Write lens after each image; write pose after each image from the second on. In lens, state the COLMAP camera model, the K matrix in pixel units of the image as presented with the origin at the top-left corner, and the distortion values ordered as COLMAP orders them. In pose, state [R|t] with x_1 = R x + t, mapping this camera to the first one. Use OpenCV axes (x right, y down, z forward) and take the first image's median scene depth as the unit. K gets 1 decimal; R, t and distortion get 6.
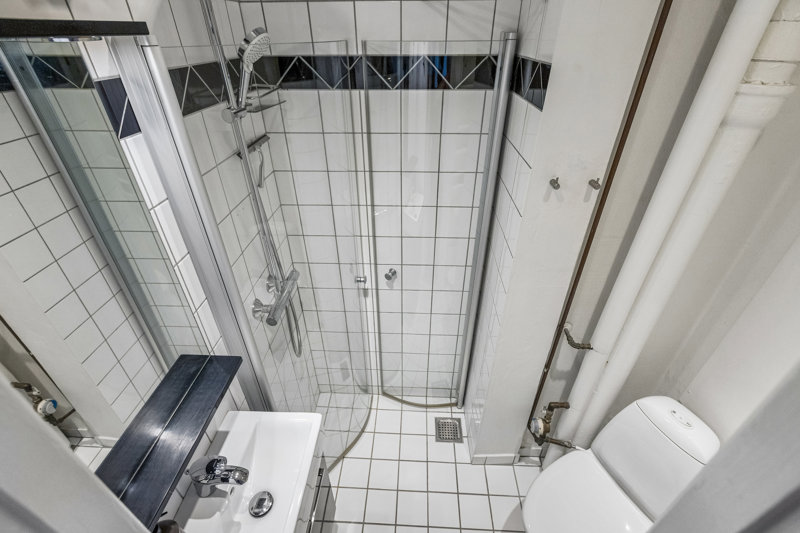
lens RADIAL K [[353.7, 0, 395.2], [0, 353.7, 275.3], [0, 0, 1]] dist [-0.000660, -0.000920]
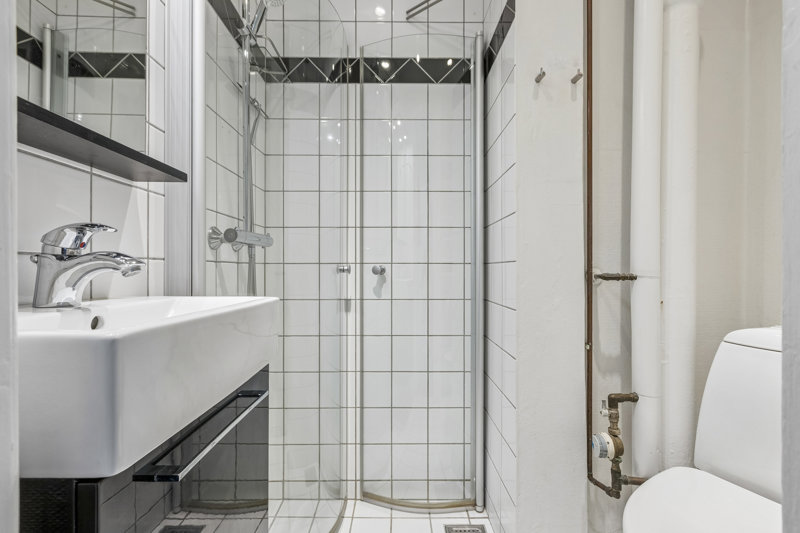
lens RADIAL K [[353.7, 0, 404.2], [0, 353.7, 270.5], [0, 0, 1]] dist [-0.000660, -0.000920]
pose [[0.998337, 0.013998, 0.055918, 0.000676], [0.019784, 0.827945, -0.560460, 0.523356], [-0.054142, 0.560634, 0.826292, 0.313217]]
